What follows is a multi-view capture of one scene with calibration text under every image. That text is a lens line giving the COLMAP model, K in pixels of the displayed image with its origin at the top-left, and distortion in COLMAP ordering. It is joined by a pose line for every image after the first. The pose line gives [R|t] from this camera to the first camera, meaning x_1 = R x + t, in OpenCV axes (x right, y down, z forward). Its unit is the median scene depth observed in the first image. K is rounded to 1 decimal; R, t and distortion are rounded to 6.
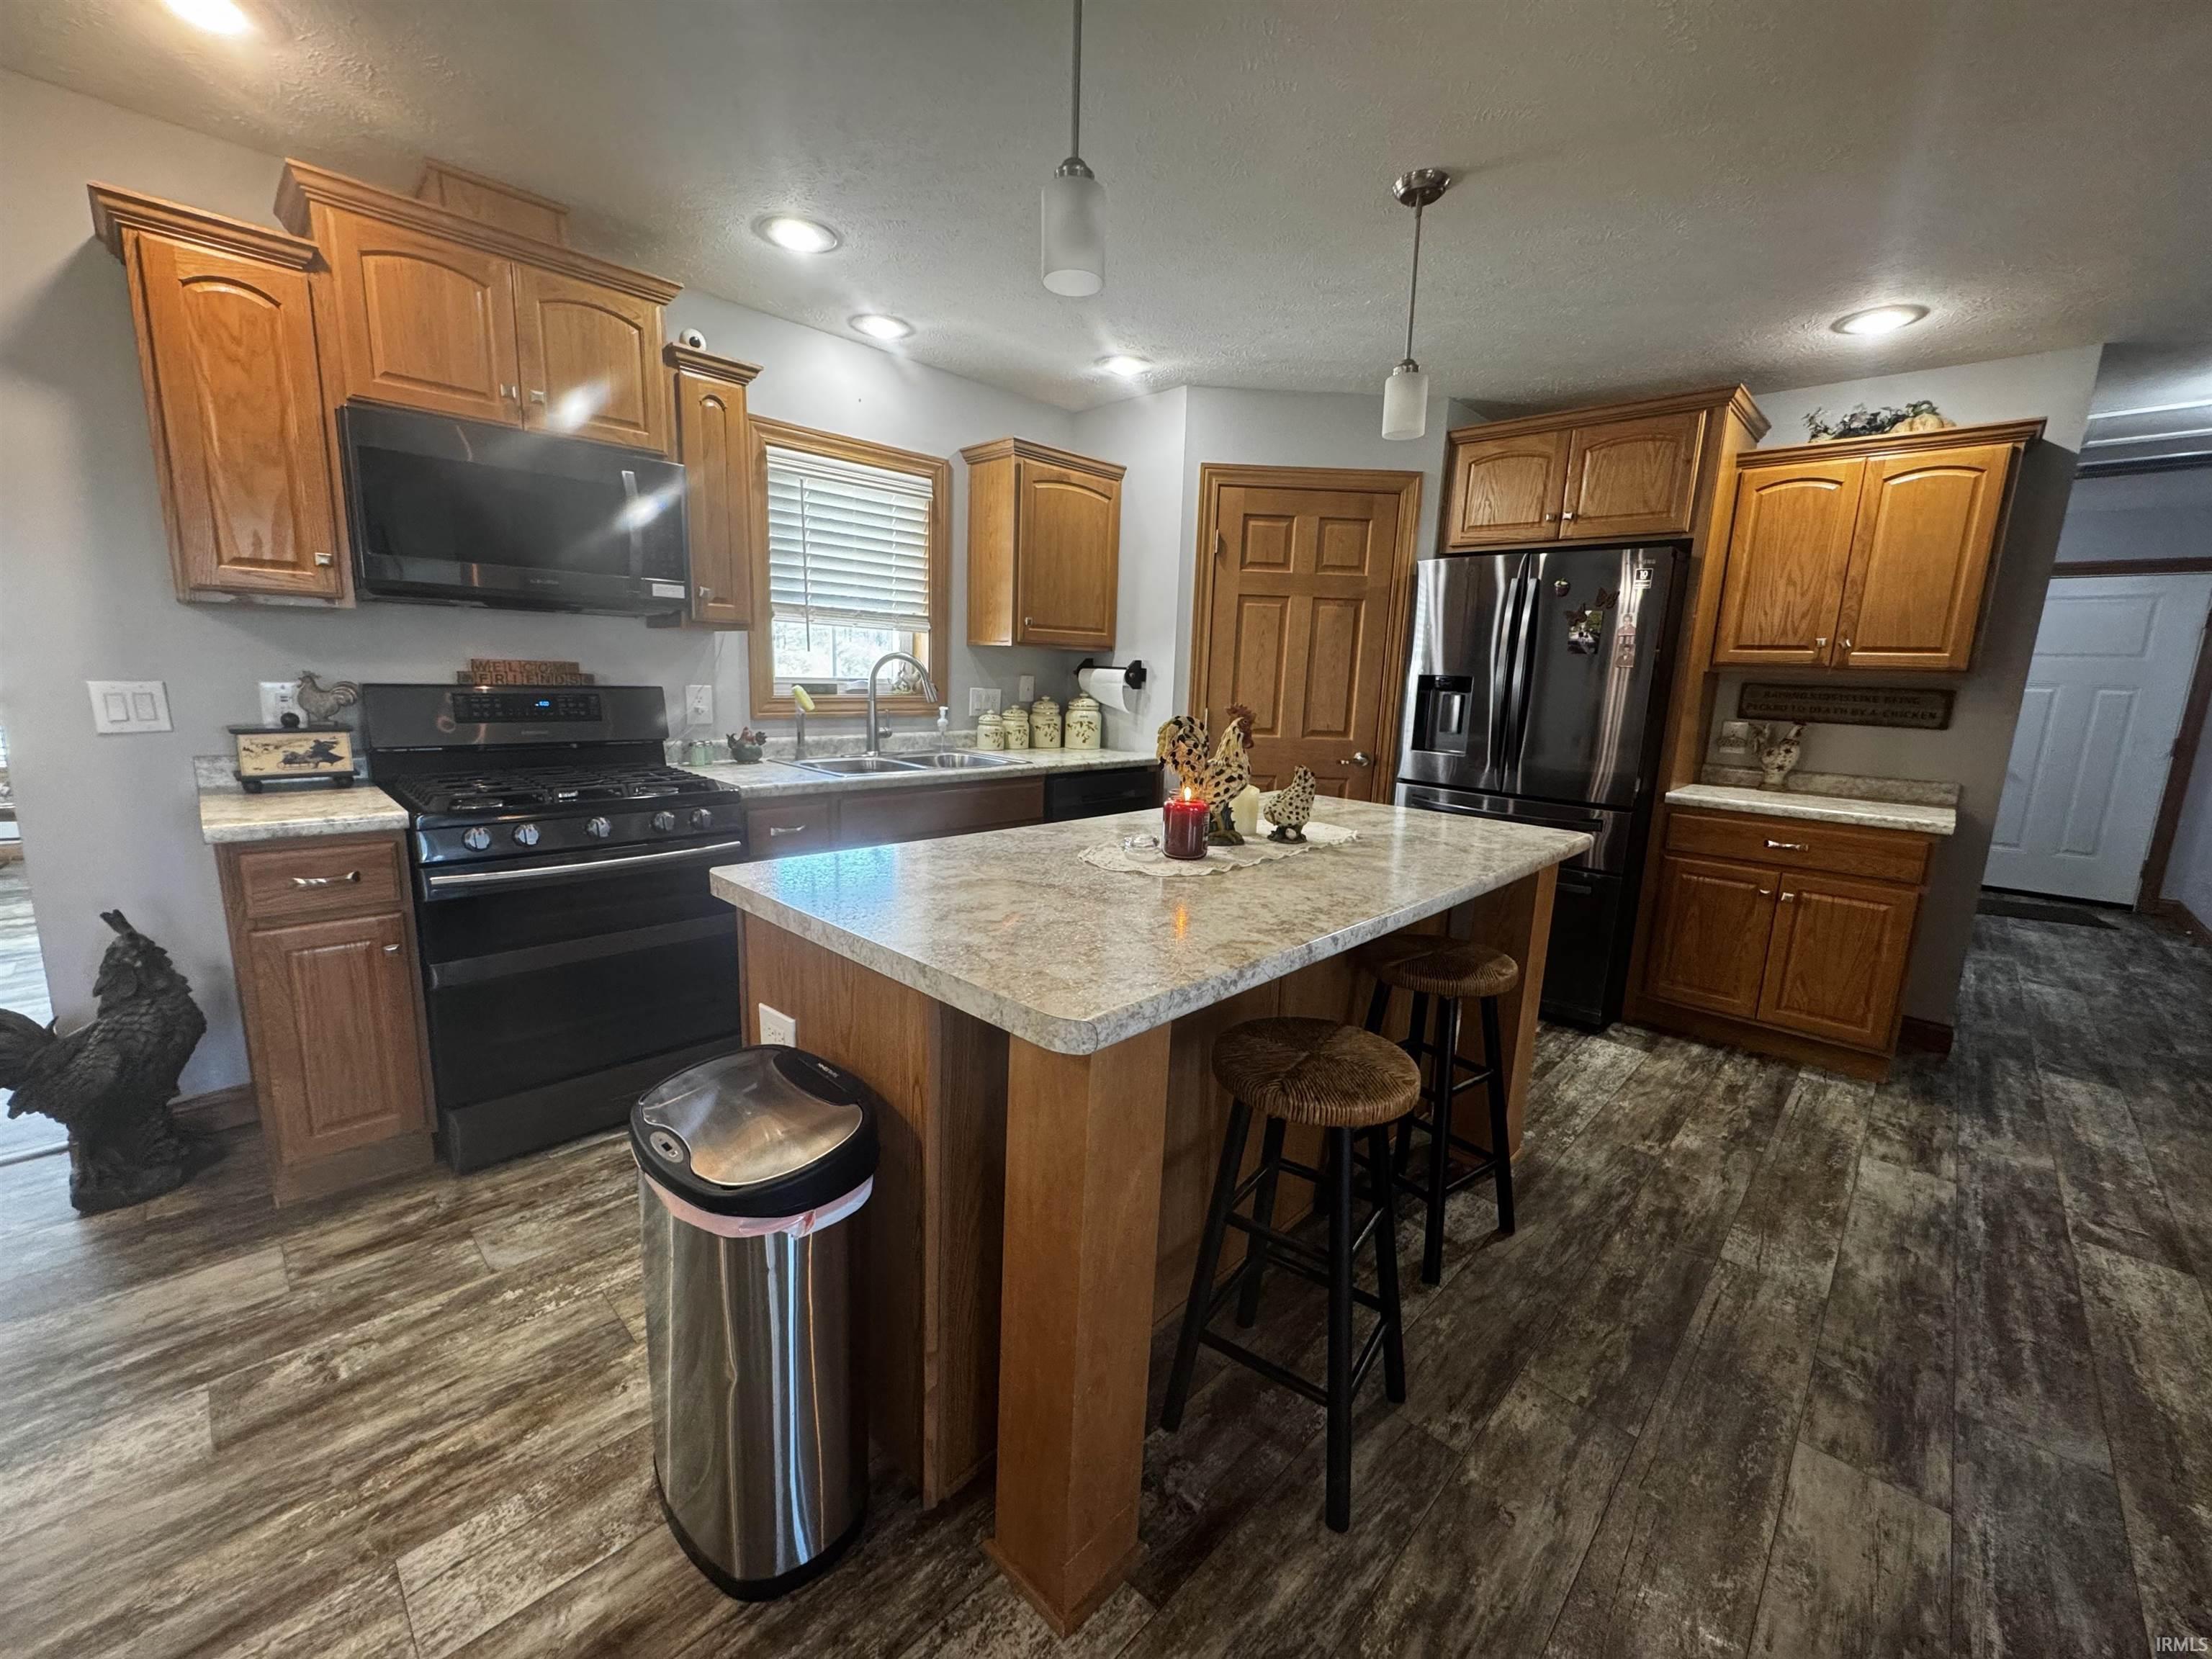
lens RADIAL K [[888.1, 0, 1104.8], [0, 888.1, 831.8], [0, 0, 1]] dist [-0.002456, 0.000638]
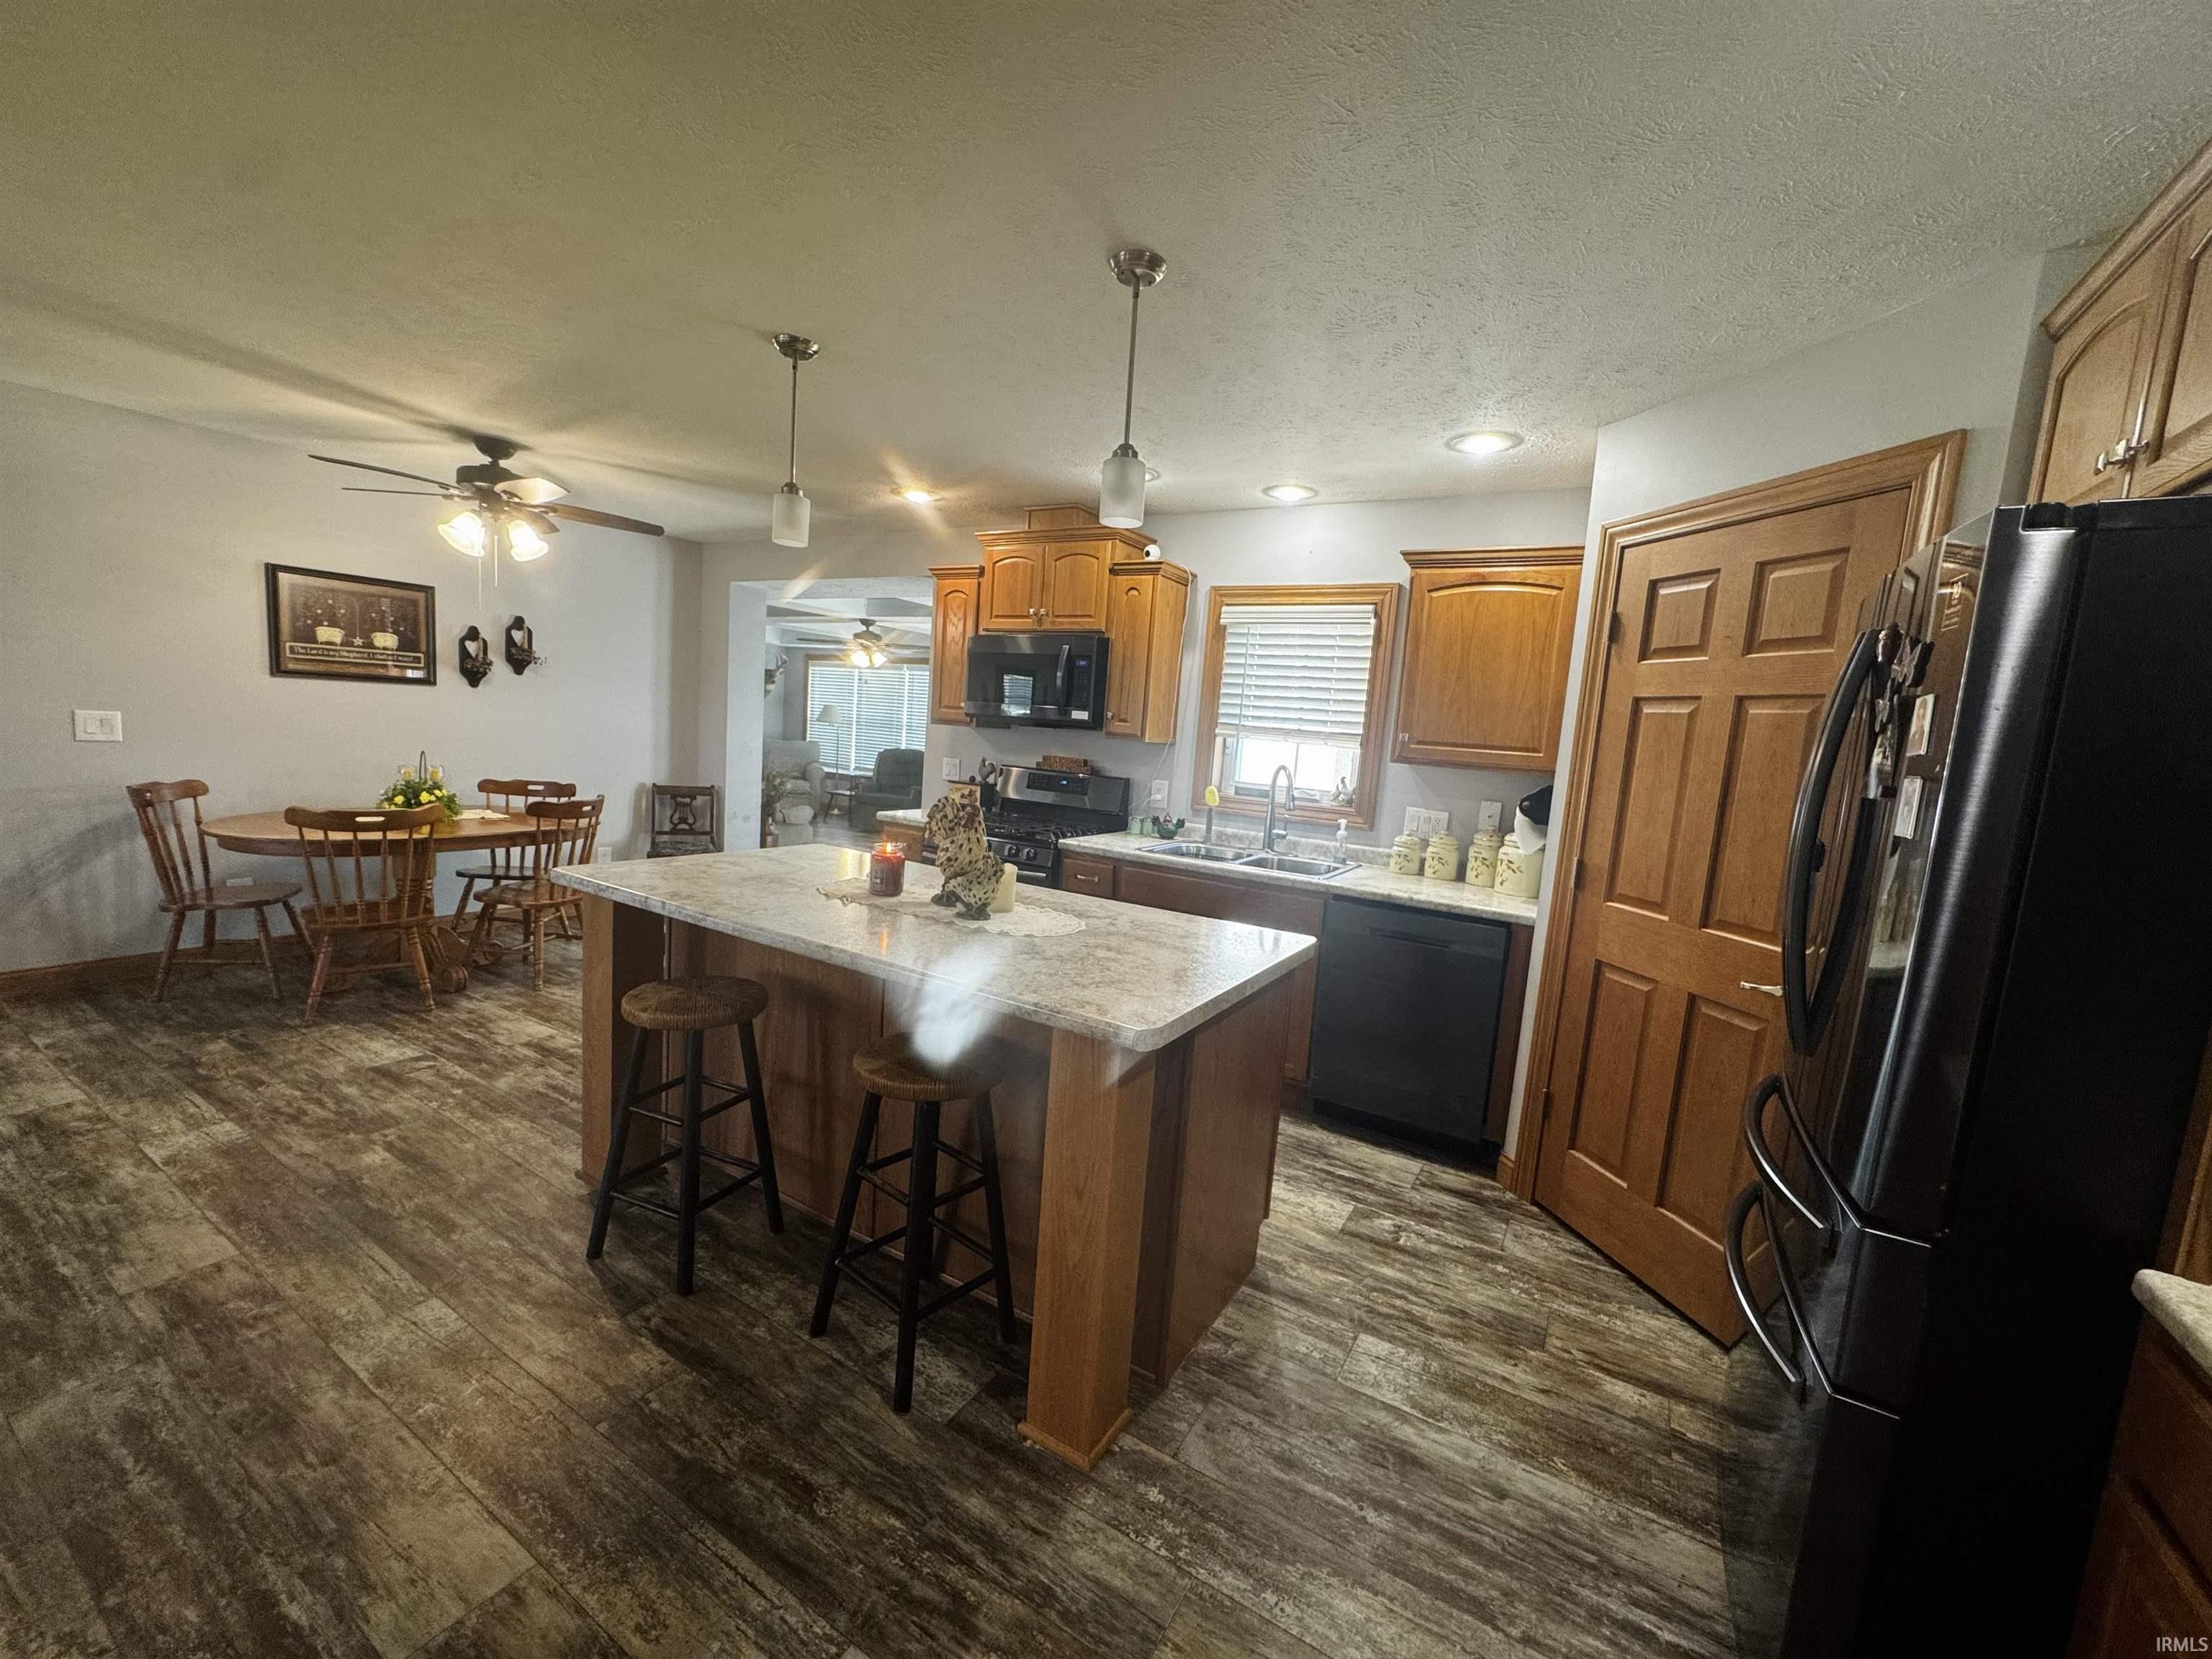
lens RADIAL K [[888.1, 0, 1107.9], [0, 888.1, 831.0], [0, 0, 1]] dist [-0.002456, 0.000638]
pose [[0.217828, 0.093654, -0.971483, 1.075309], [-0.242172, 0.969443, 0.039157, -0.146376], [0.945465, 0.226736, 0.233852, 0.725083]]
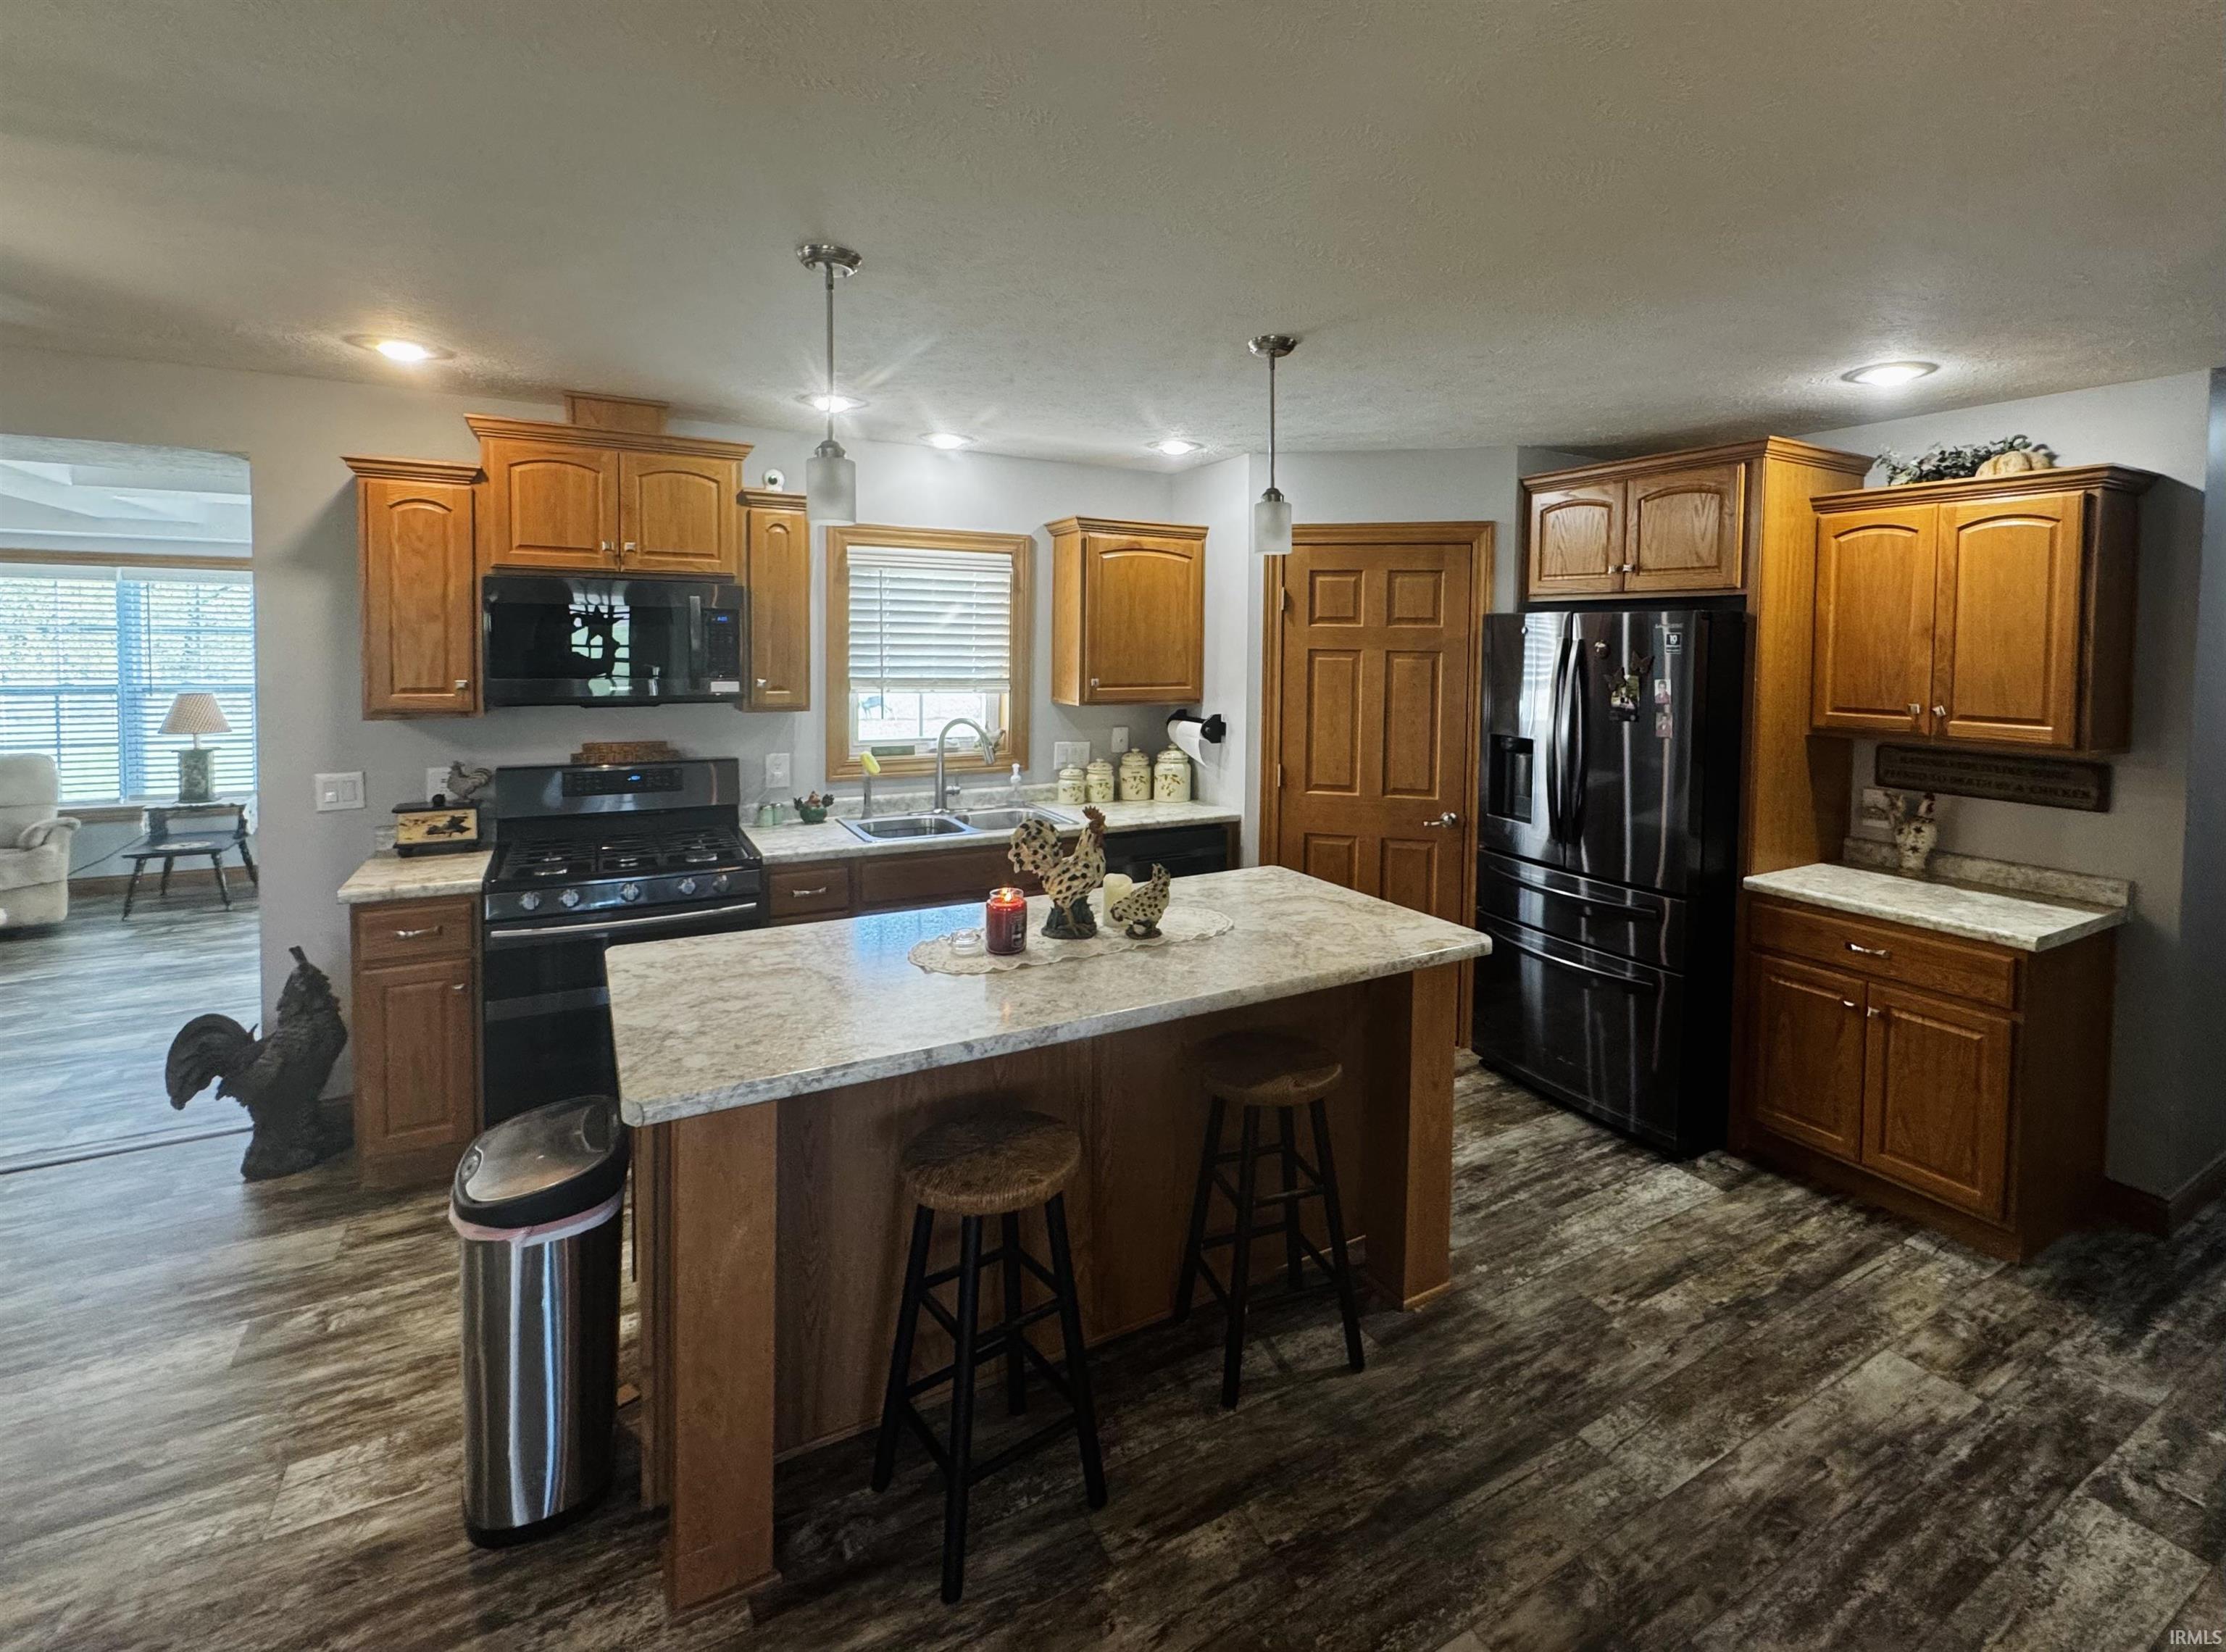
lens RADIAL K [[1043.4, 0, 1208.8], [0, 1043.4, 680.7], [0, 0, 1]] dist [-0.003995, 0.001577]
pose [[0.966618, -0.011791, -0.255951, 0.500628], [-0.026897, 0.988752, -0.147125, -0.090439], [0.254807, 0.149098, 0.955428, -0.178804]]
